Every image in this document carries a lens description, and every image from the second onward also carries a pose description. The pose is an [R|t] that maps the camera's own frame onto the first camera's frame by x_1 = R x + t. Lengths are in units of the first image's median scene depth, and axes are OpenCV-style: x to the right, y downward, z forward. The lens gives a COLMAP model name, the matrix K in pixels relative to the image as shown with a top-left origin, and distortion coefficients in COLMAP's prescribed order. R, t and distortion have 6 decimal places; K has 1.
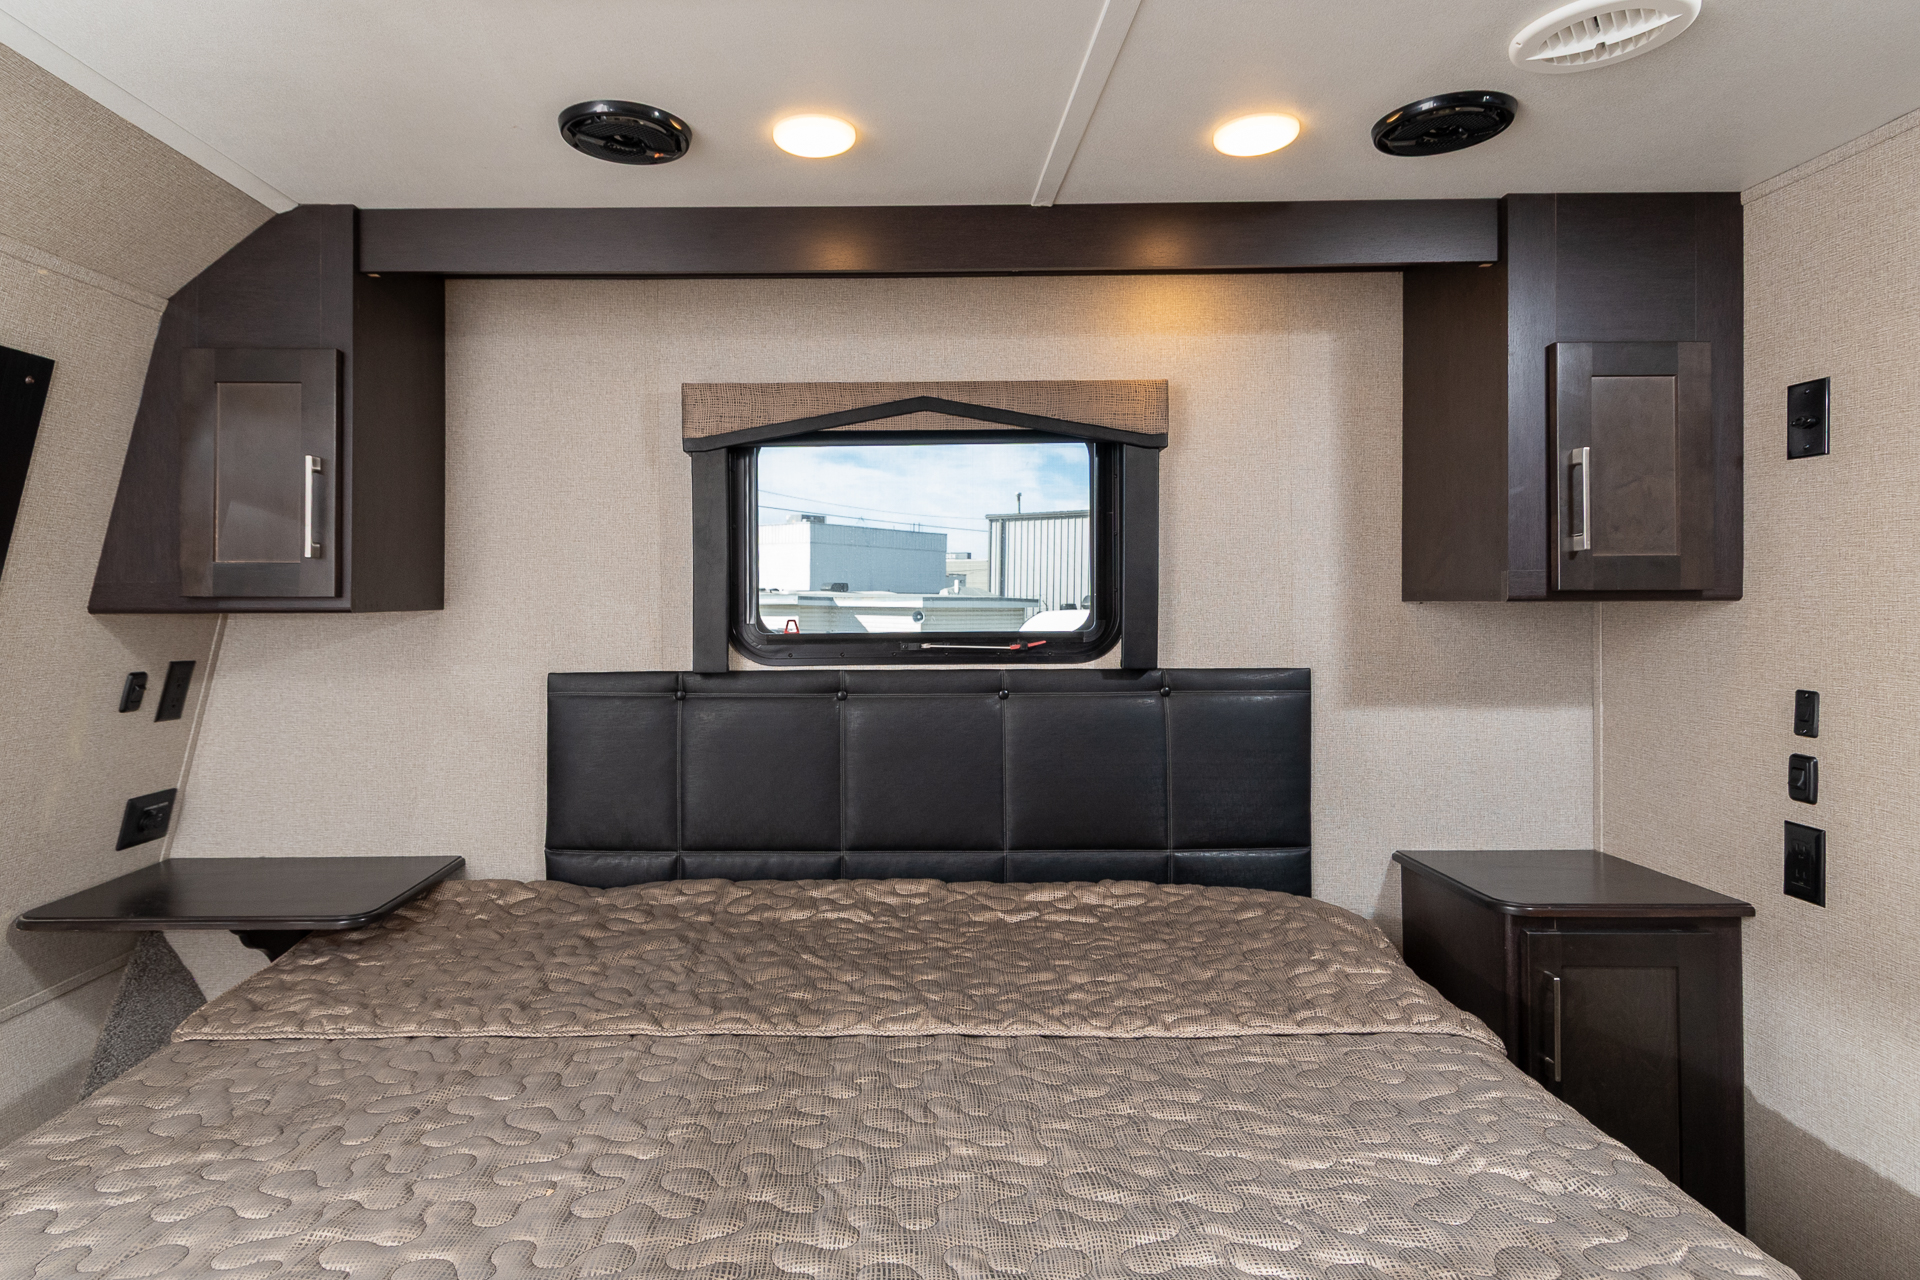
lens RADIAL K [[1039.9, 0, 946.5], [0, 1039.9, 595.0], [0, 0, 1]] dist [0.001312, -0.000707]
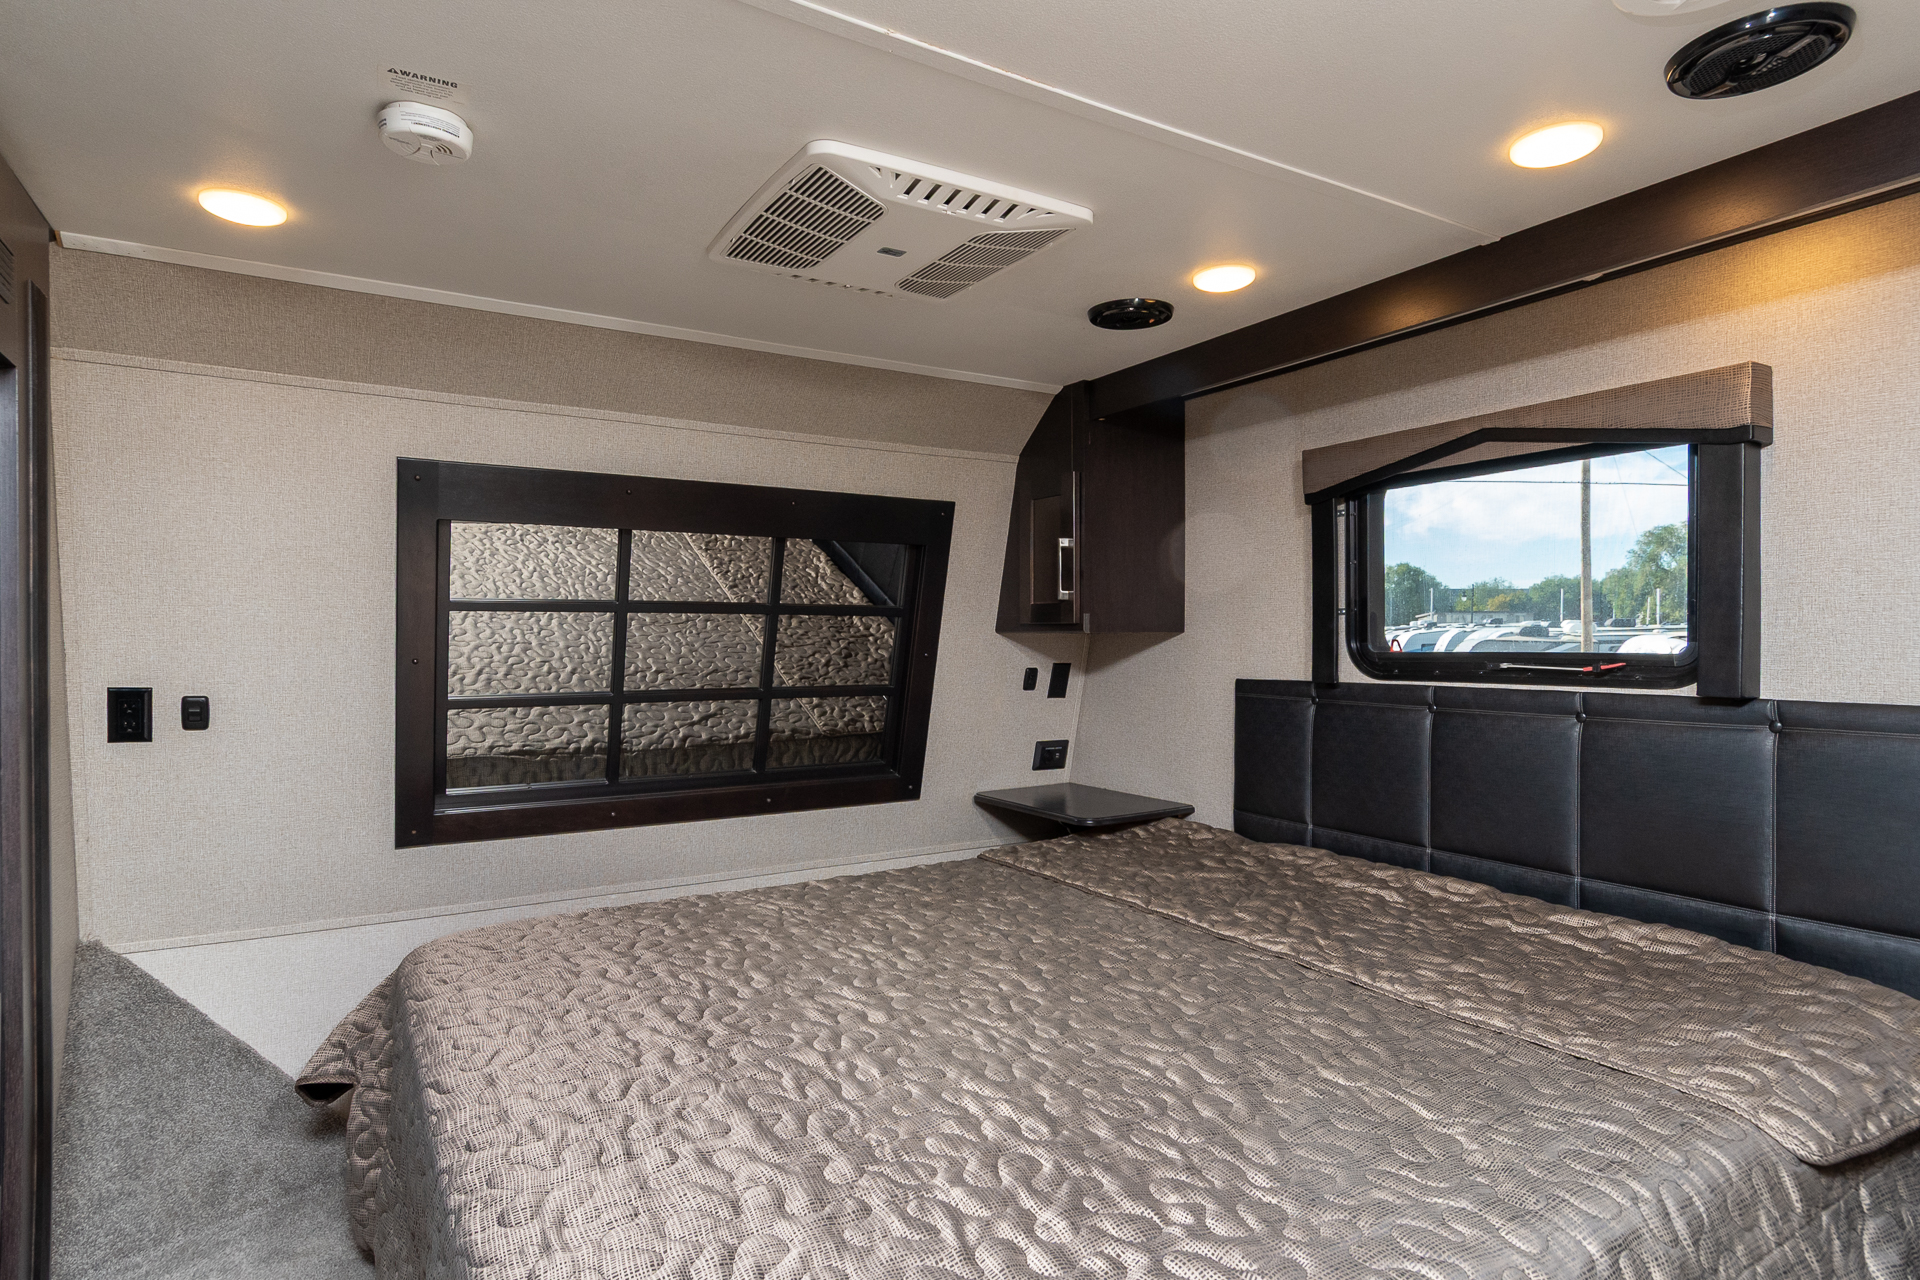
lens RADIAL K [[1010.7, 0, 960.0], [0, 1010.7, 640.0], [0, 0, 1]] dist [0.001133, 0.000020]
pose [[0.528672, 0.004856, -0.848812, 0.585786], [0.005503, 0.999943, 0.009147, 0.011711], [0.848808, -0.009507, 0.528615, 0.004360]]
